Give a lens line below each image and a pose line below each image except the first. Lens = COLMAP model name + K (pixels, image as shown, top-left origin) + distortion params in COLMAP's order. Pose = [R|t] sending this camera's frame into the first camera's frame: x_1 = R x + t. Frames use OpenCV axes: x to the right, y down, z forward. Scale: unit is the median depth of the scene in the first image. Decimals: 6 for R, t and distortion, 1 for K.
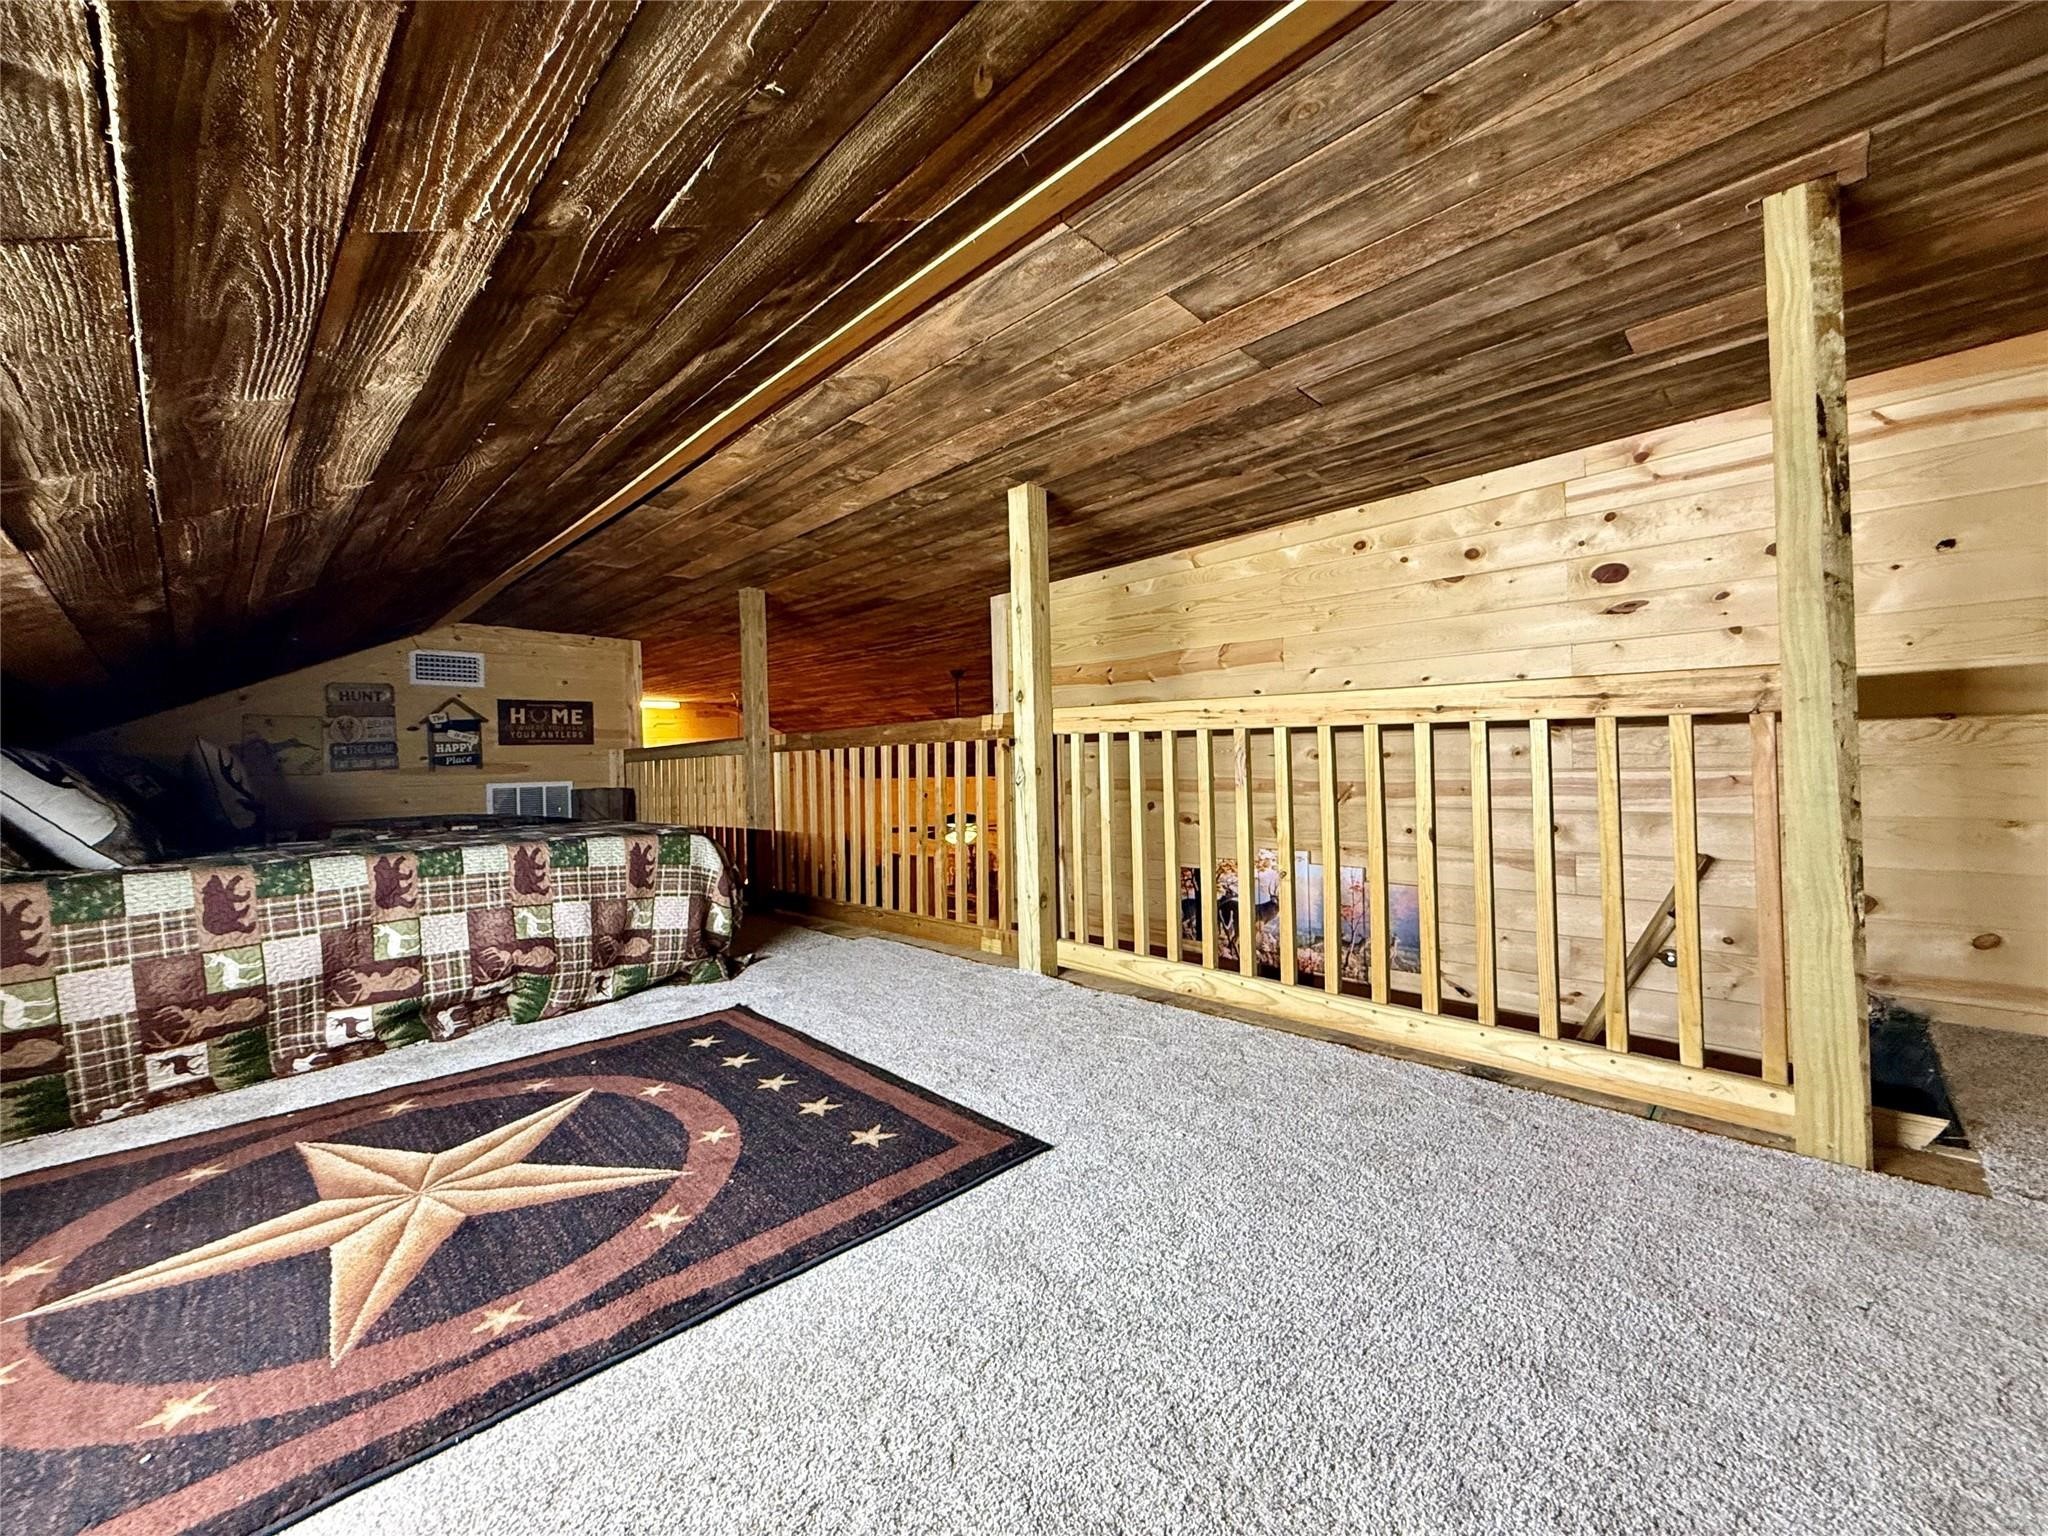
lens RADIAL K [[821.2, 0, 1024.0], [0, 821.2, 768.0], [0, 0, 1]] dist [-0.000171, 0.000063]
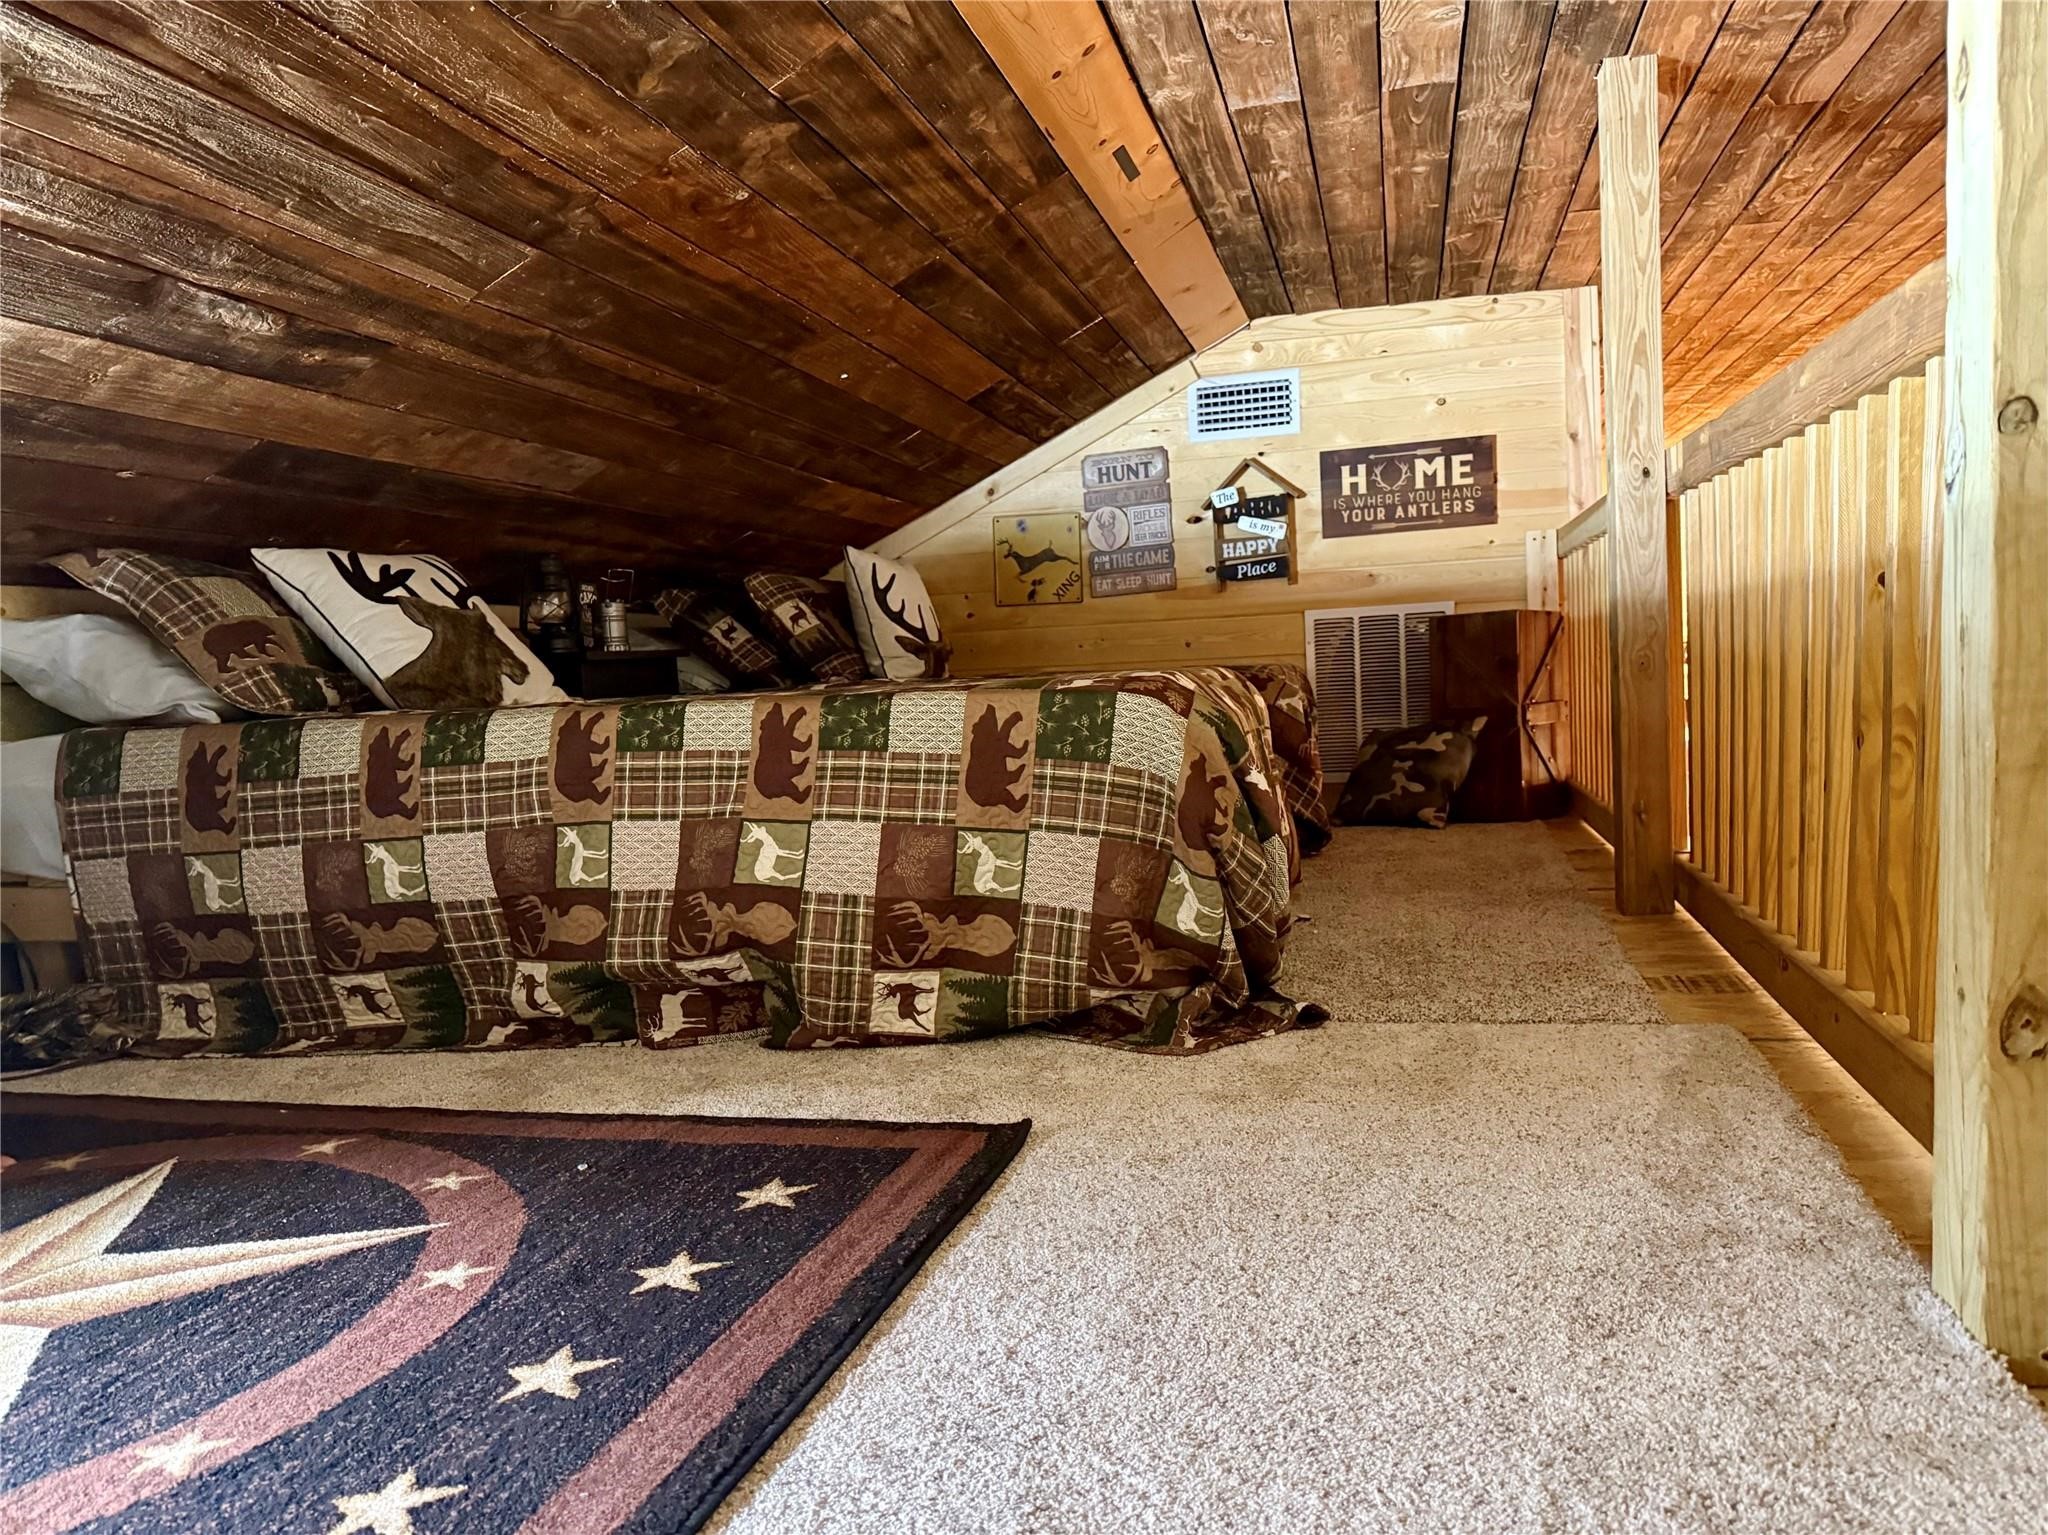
lens RADIAL K [[1487.0, 0, 1024.0], [0, 1487.0, 767.5], [0, 0, 1]] dist [0.129492, -0.221702]
pose [[0.500610, 0.058348, -0.863704, 0.267047], [0.035907, 0.995468, 0.088061, 0.061229], [0.864928, -0.075097, 0.496246, 0.691681]]
